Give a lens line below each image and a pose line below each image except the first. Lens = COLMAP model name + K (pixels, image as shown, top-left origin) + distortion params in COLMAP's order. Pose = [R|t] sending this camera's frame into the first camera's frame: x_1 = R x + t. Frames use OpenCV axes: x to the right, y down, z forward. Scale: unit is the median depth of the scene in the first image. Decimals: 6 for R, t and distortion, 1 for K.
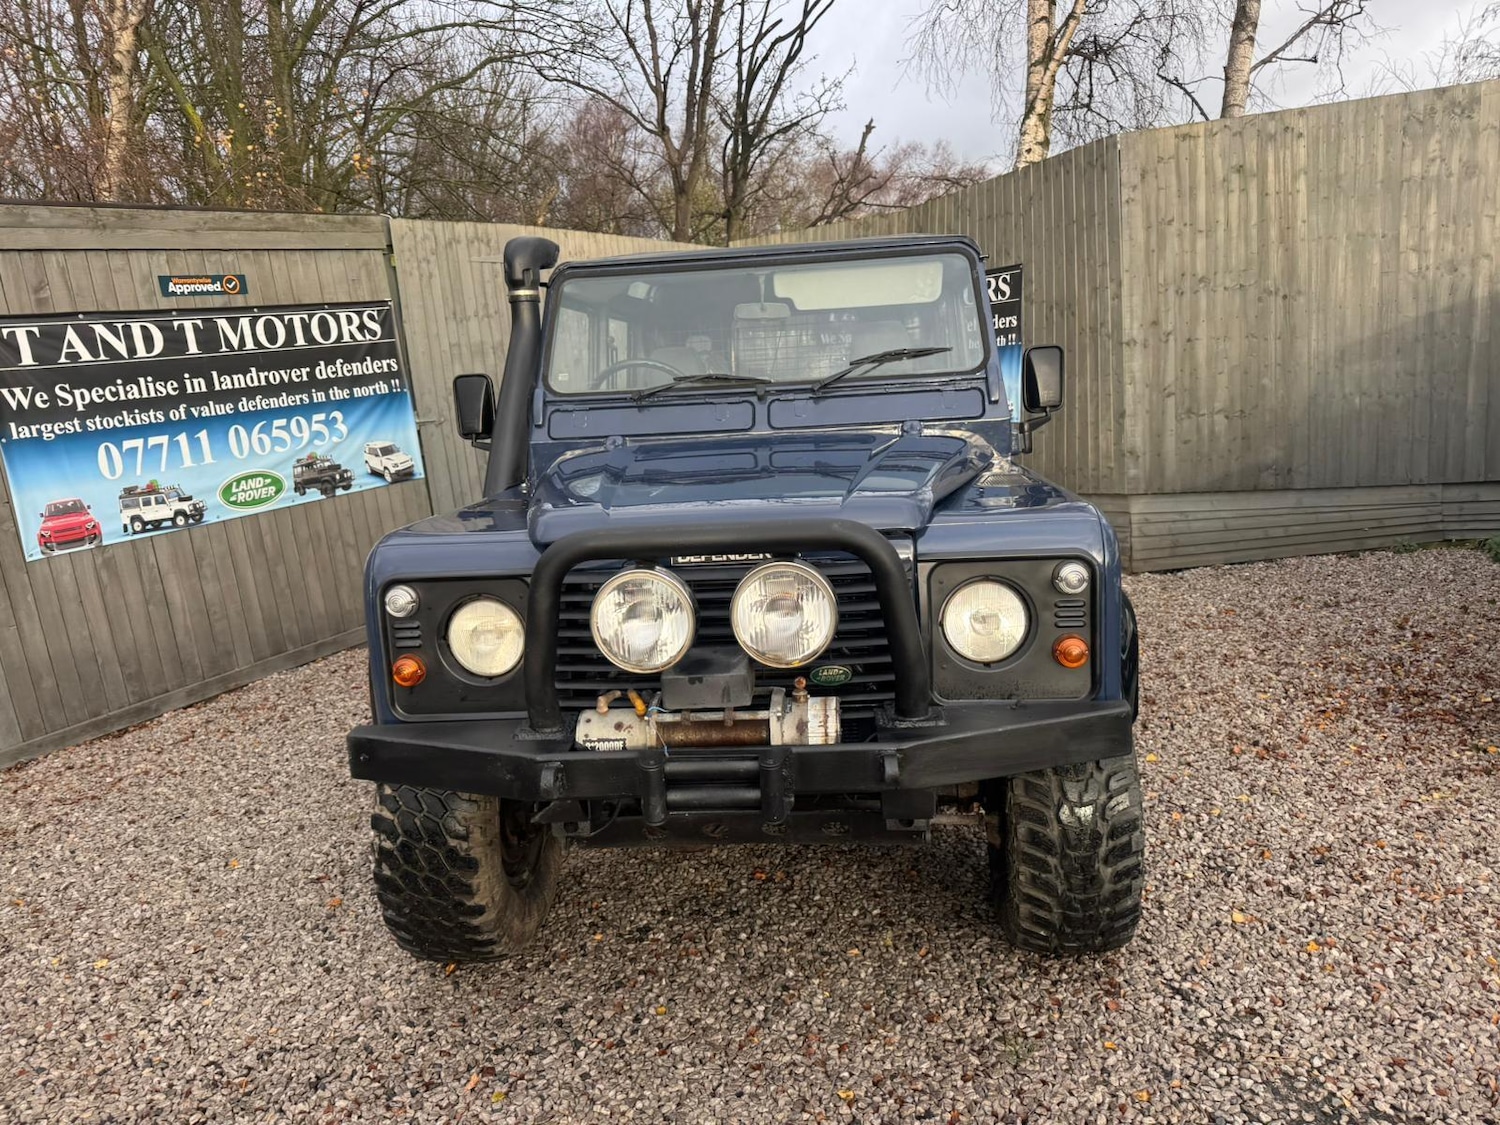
lens RADIAL K [[1069.8, 0, 788.3], [0, 1069.8, 508.8], [0, 0, 1]] dist [0.004023, -0.048832]
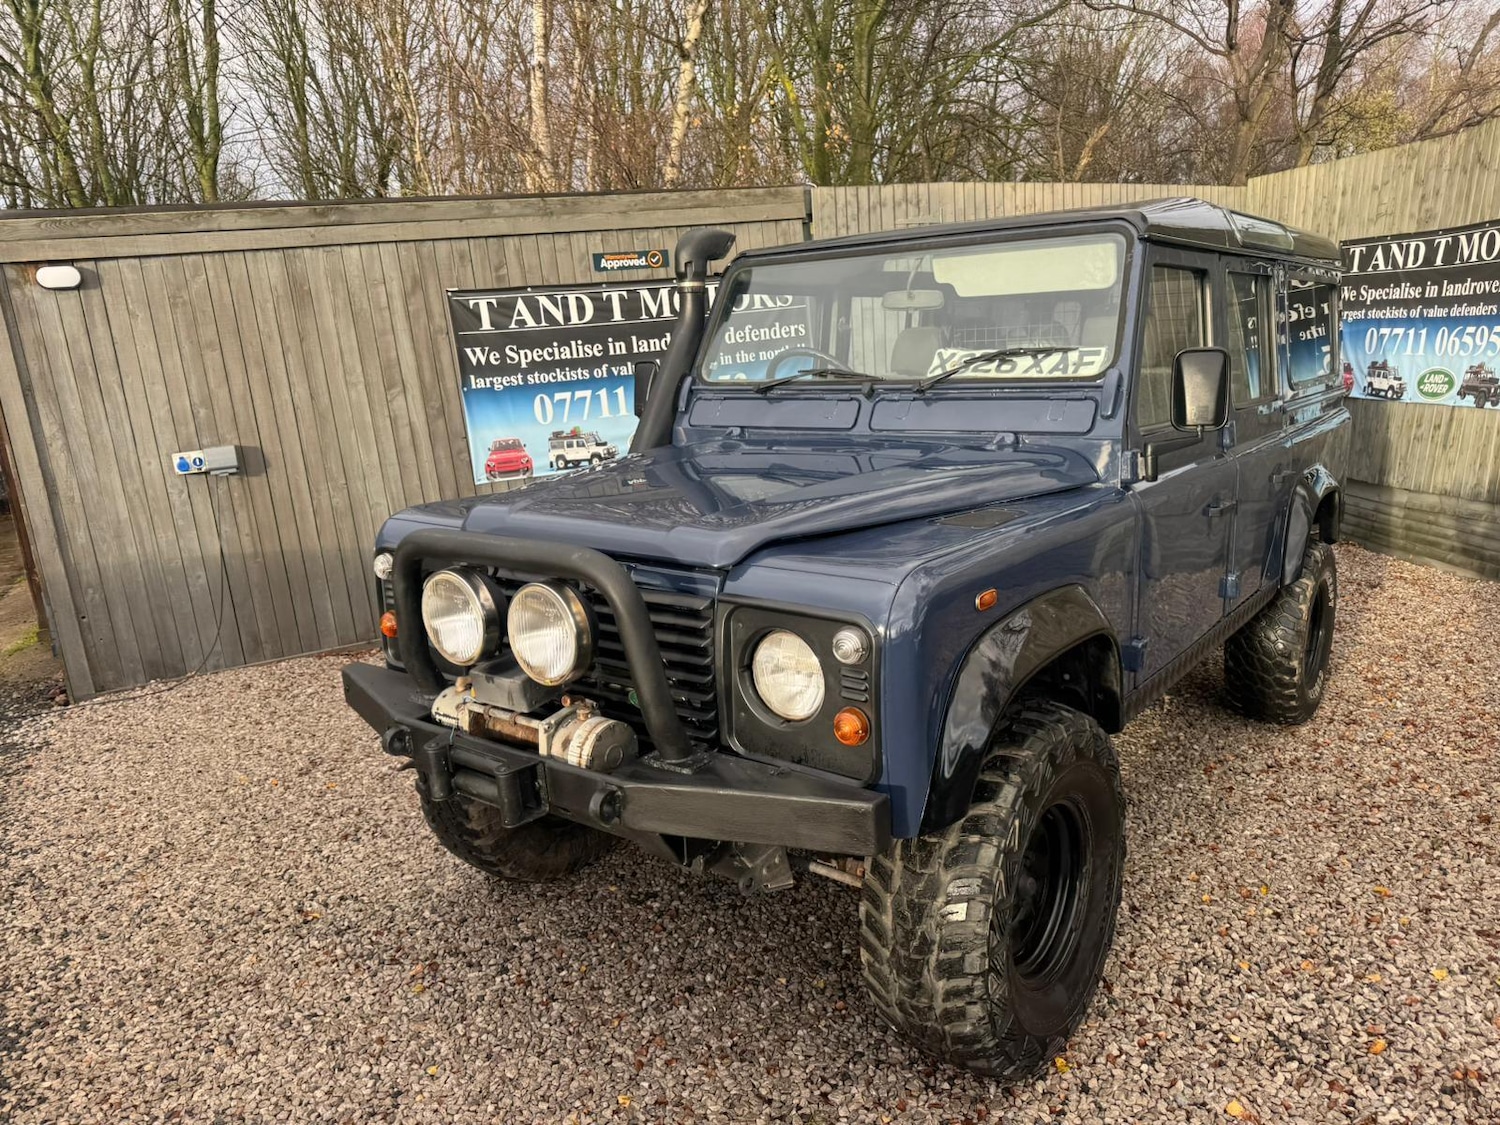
lens RADIAL K [[1064.6, 0, 746.7], [0, 1064.6, 568.8], [0, 0, 1]] dist [0.003983, -0.004160]
pose [[0.819184, 0.142966, -0.555426, 0.267546], [-0.084035, 0.987901, 0.130343, -0.042468], [0.567341, -0.060100, 0.821287, 0.103630]]
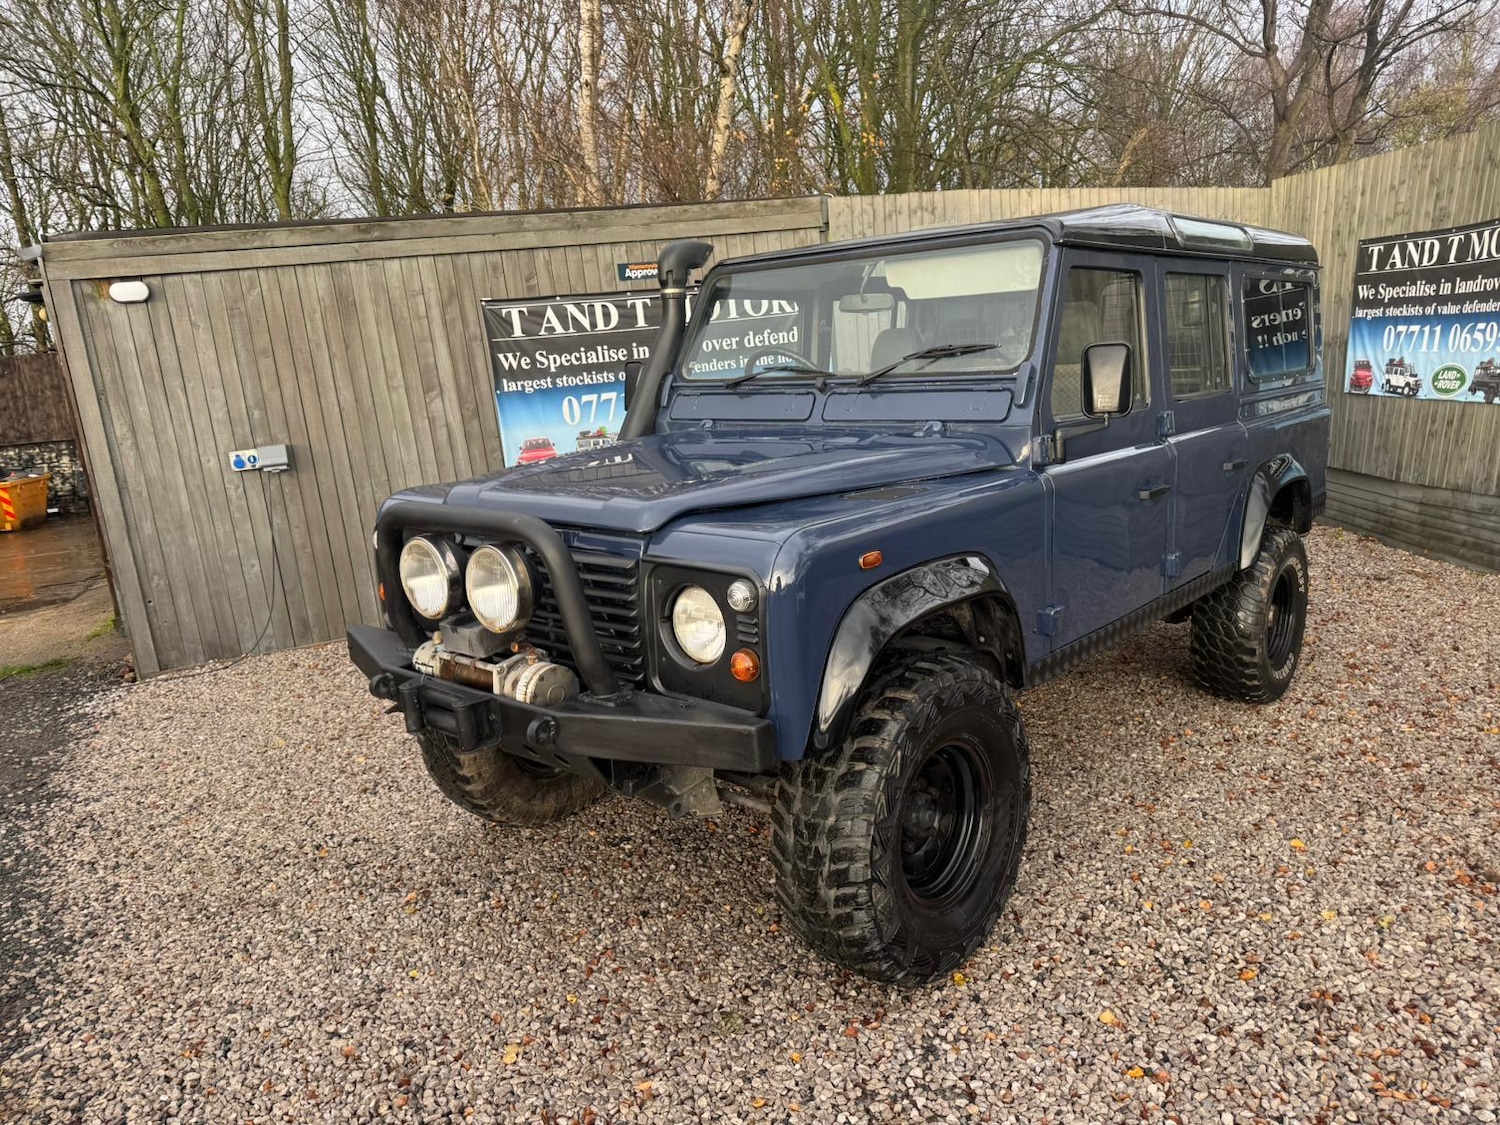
lens RADIAL K [[1059.7, 0, 746.0], [0, 1059.7, 562.0], [0, 0, 1]] dist [0.018596, -0.021909]
pose [[0.784268, 0.138245, -0.604824, 0.349629], [-0.078896, 0.989167, 0.123791, -0.038631], [0.615385, -0.049367, 0.786679, 0.087750]]
